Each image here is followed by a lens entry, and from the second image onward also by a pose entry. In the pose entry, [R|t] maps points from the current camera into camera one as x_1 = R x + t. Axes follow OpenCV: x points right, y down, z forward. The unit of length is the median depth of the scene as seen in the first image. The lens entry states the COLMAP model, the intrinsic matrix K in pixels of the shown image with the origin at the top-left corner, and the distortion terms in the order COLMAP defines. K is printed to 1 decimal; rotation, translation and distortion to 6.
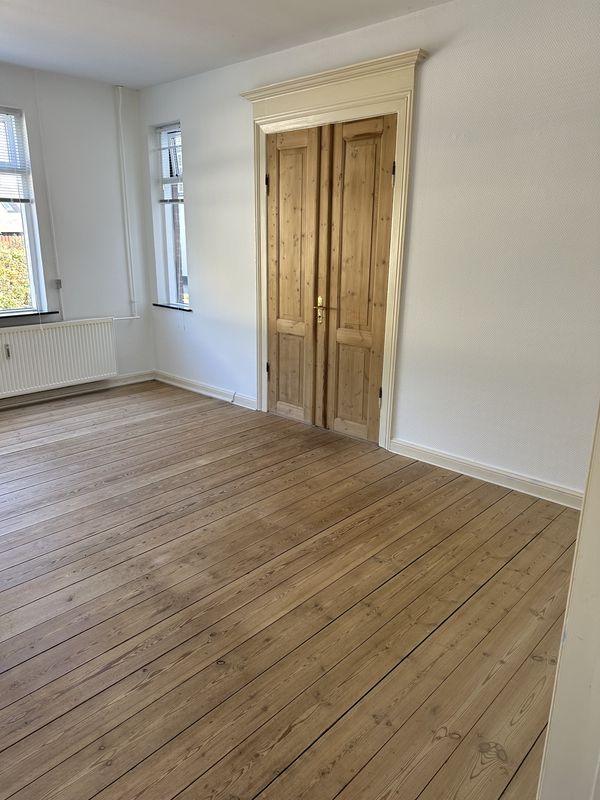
lens RADIAL K [[561.4, 0, 297.8], [0, 561.4, 396.1], [0, 0, 1]] dist [0.054451, -0.066149]
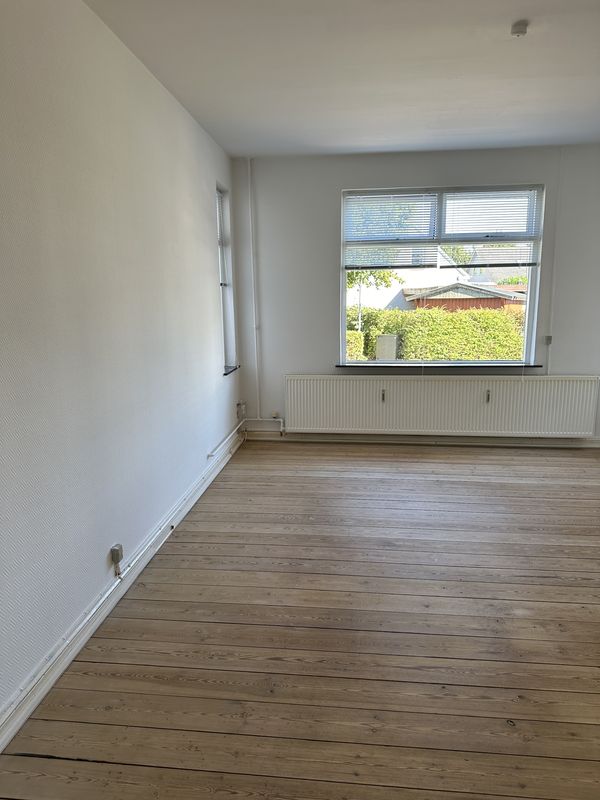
lens RADIAL K [[561.4, 0, 295.0], [0, 561.4, 396.5], [0, 0, 1]] dist [0.054451, -0.066149]
pose [[0.600835, 0.127004, -0.789219, 0.195307], [-0.202918, 0.979191, 0.003093, -0.004627], [0.773189, 0.158288, 0.614104, 0.013115]]
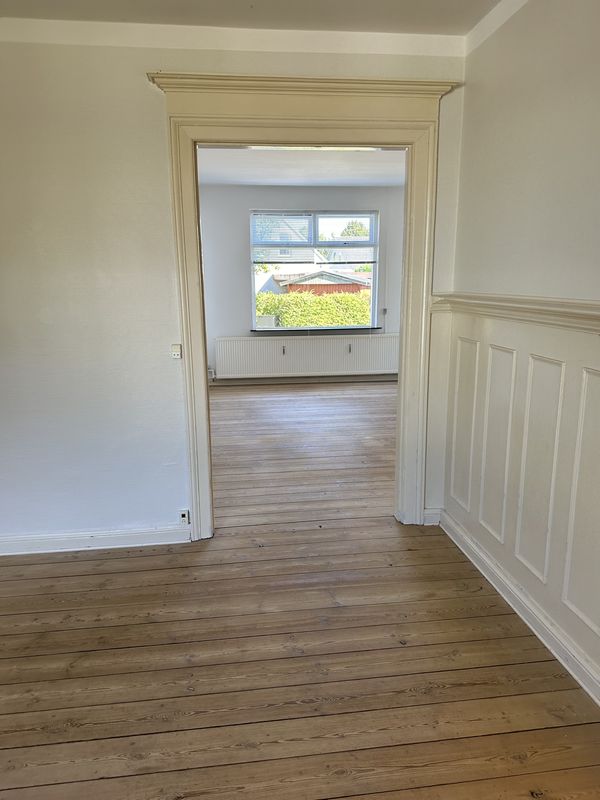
lens RADIAL K [[561.4, 0, 305.8], [0, 561.4, 403.3], [0, 0, 1]] dist [0.054451, -0.066149]
pose [[0.781477, 0.119805, -0.612324, 0.617536], [-0.155543, 0.987815, -0.005239, 0.159350], [0.604235, 0.099337, 0.790590, -0.580127]]
